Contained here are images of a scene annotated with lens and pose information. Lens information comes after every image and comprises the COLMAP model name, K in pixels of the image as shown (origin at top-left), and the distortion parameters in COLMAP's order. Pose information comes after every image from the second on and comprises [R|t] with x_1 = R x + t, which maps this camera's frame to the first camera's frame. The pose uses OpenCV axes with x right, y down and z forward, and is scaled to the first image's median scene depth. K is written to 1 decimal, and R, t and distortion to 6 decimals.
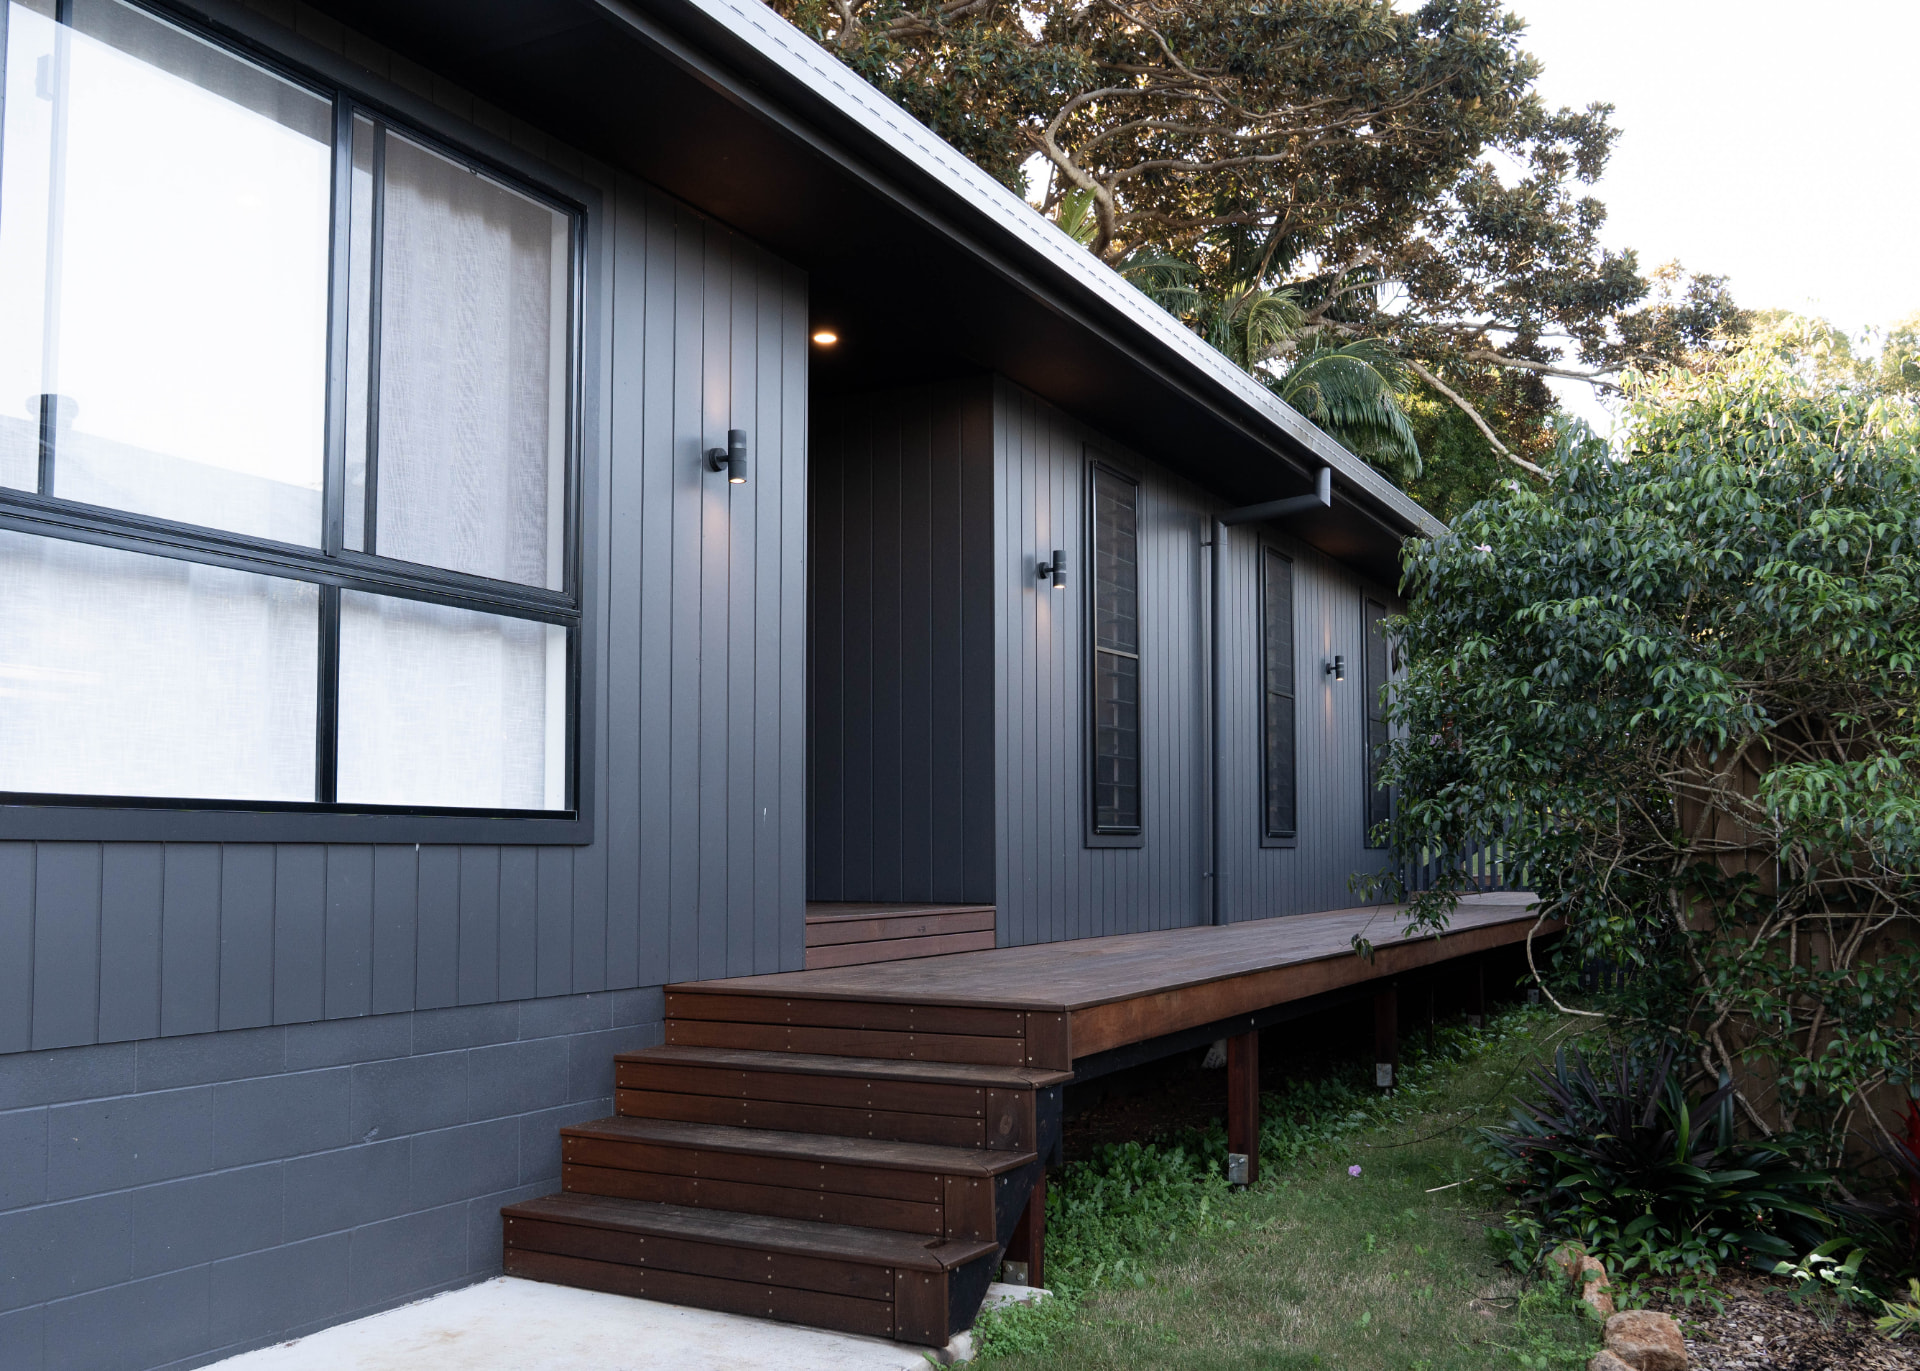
lens RADIAL K [[1668.4, 0, 960.0], [0, 1668.4, 685.5], [0, 0, 1]] dist [0.005437, 0.007004]
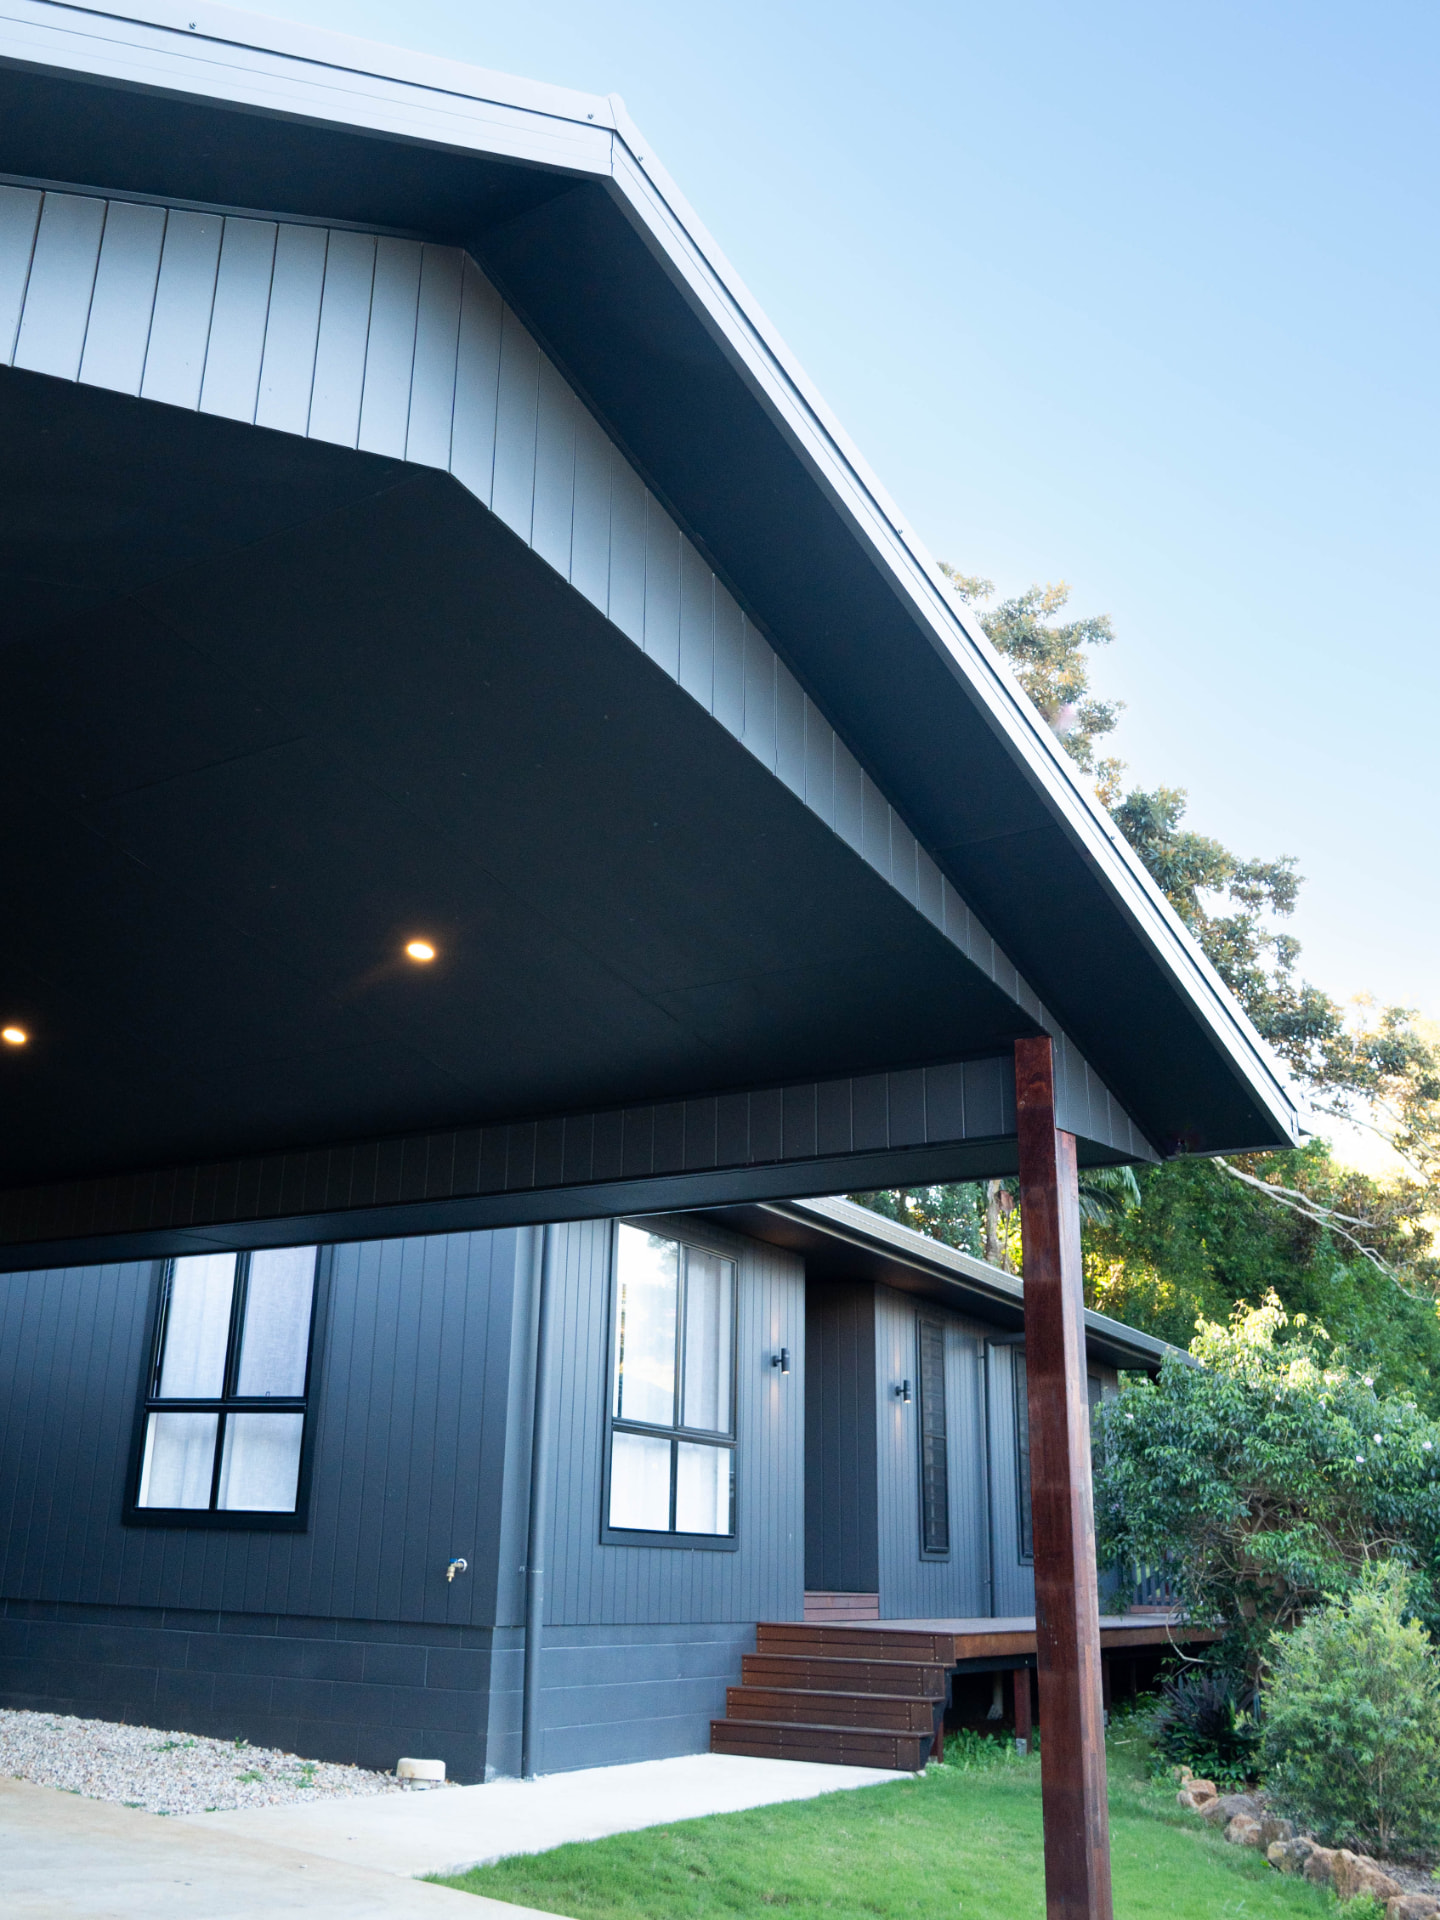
lens RADIAL K [[1488.9, 0, 717.0], [0, 1488.9, 912.8], [0, 0, 1]] dist [0.004710, 0.007941]
pose [[0.999447, 0.031637, -0.010226, -0.249061], [-0.033248, 0.951639, -0.305414, -0.107937], [0.000070, 0.305585, 0.952165, -1.169693]]
